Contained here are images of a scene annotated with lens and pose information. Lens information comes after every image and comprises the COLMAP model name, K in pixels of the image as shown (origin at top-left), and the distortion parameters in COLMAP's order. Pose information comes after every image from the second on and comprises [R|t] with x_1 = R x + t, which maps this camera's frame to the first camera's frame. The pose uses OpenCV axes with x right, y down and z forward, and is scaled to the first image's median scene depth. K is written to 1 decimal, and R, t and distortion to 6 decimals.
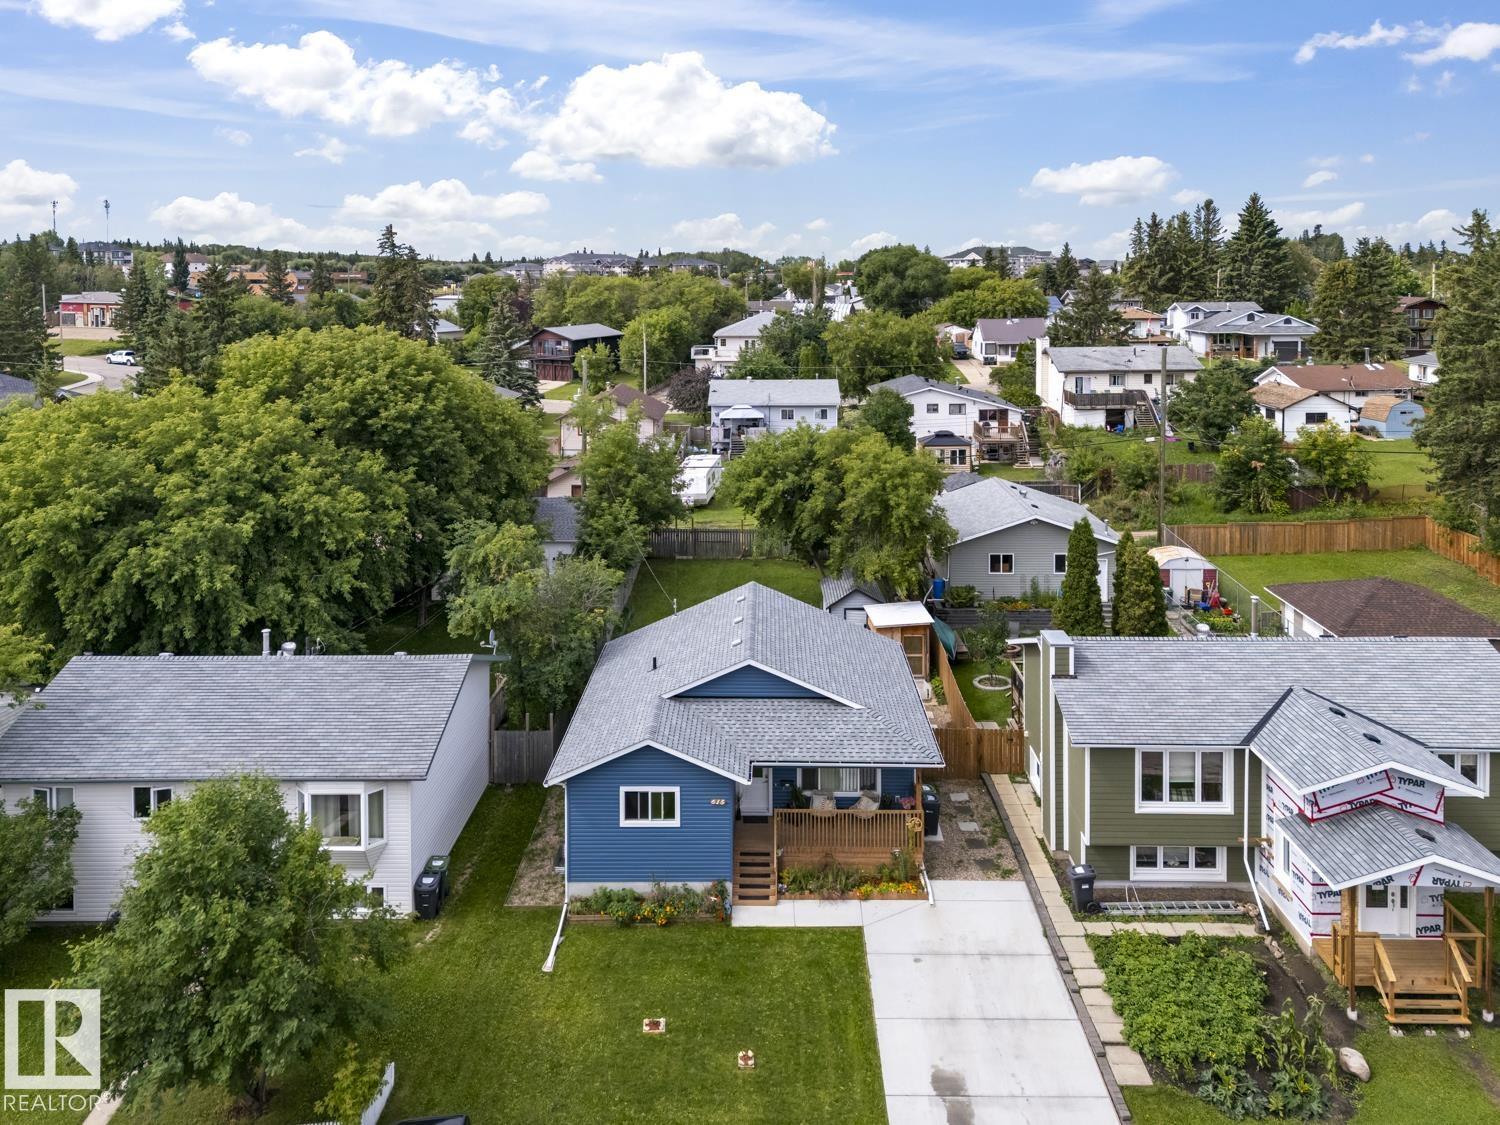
lens RADIAL K [[1025.1, 0, 745.4], [0, 1025.1, 560.3], [0, 0, 1]] dist [0.078129, -0.064415]
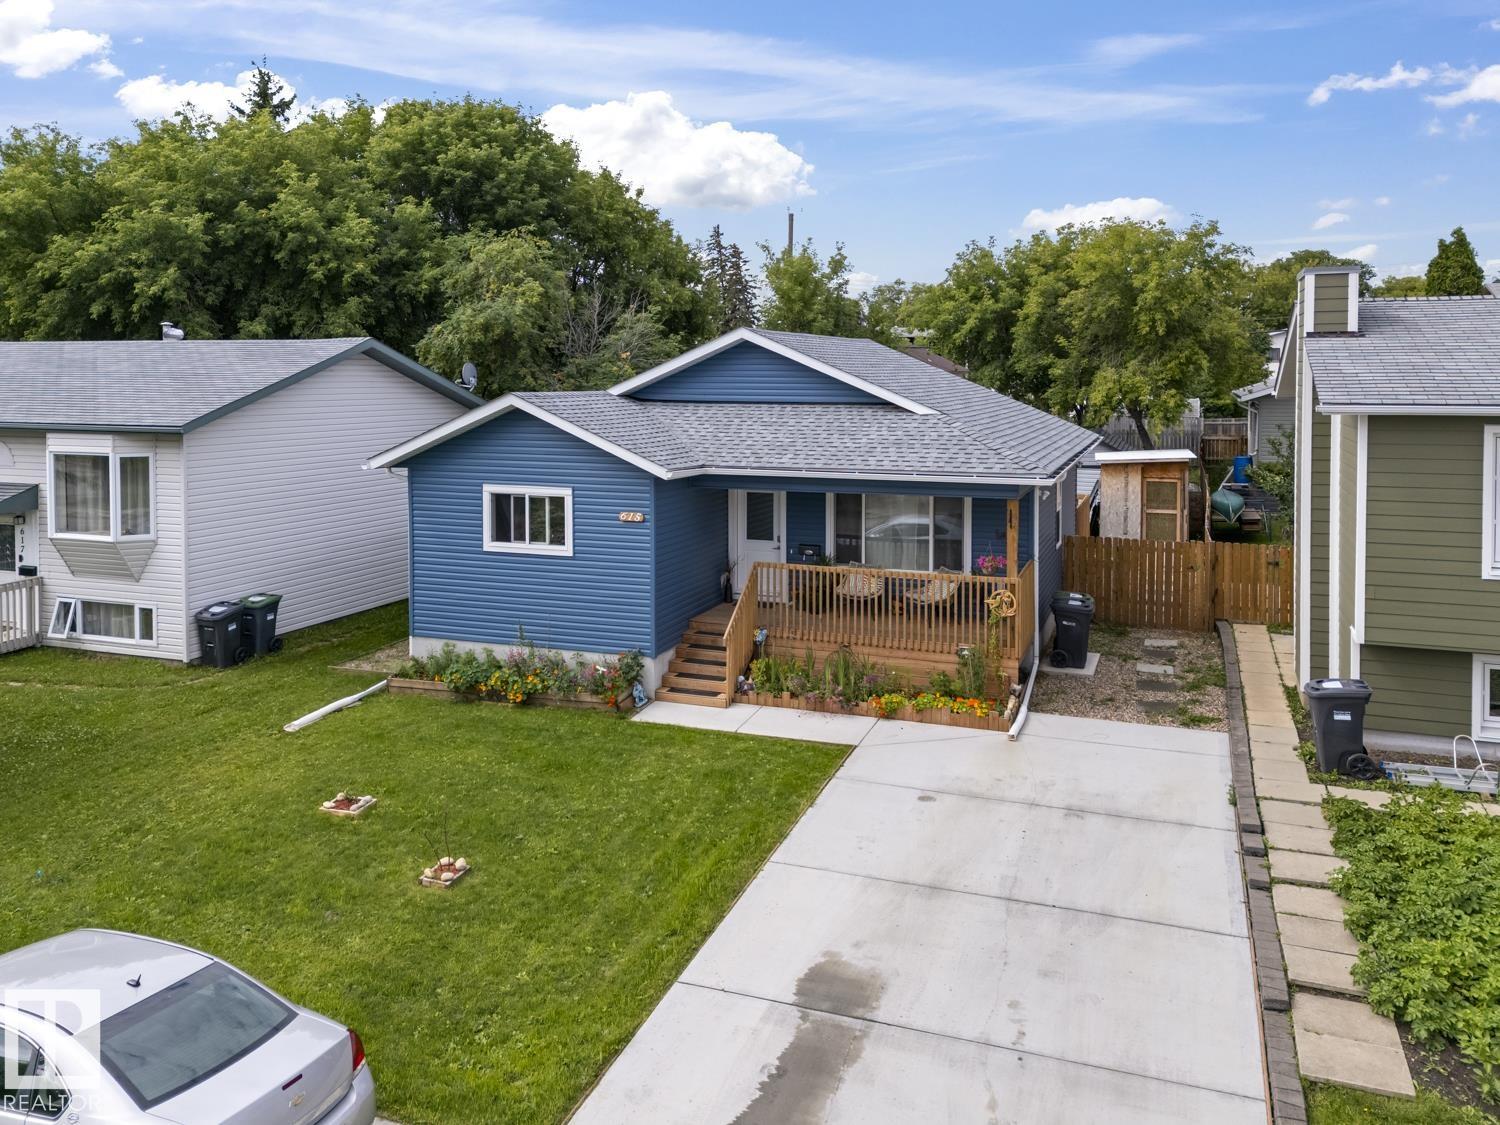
lens RADIAL K [[1025.1, 0, 745.4], [0, 1025.1, 560.3], [0, 0, 1]] dist [0.078129, -0.064415]
pose [[0.939281, 0.033517, -0.341509, 0.249617], [-0.051690, 0.997682, -0.044250, 0.297908], [0.339234, 0.059216, 0.938836, 0.498797]]
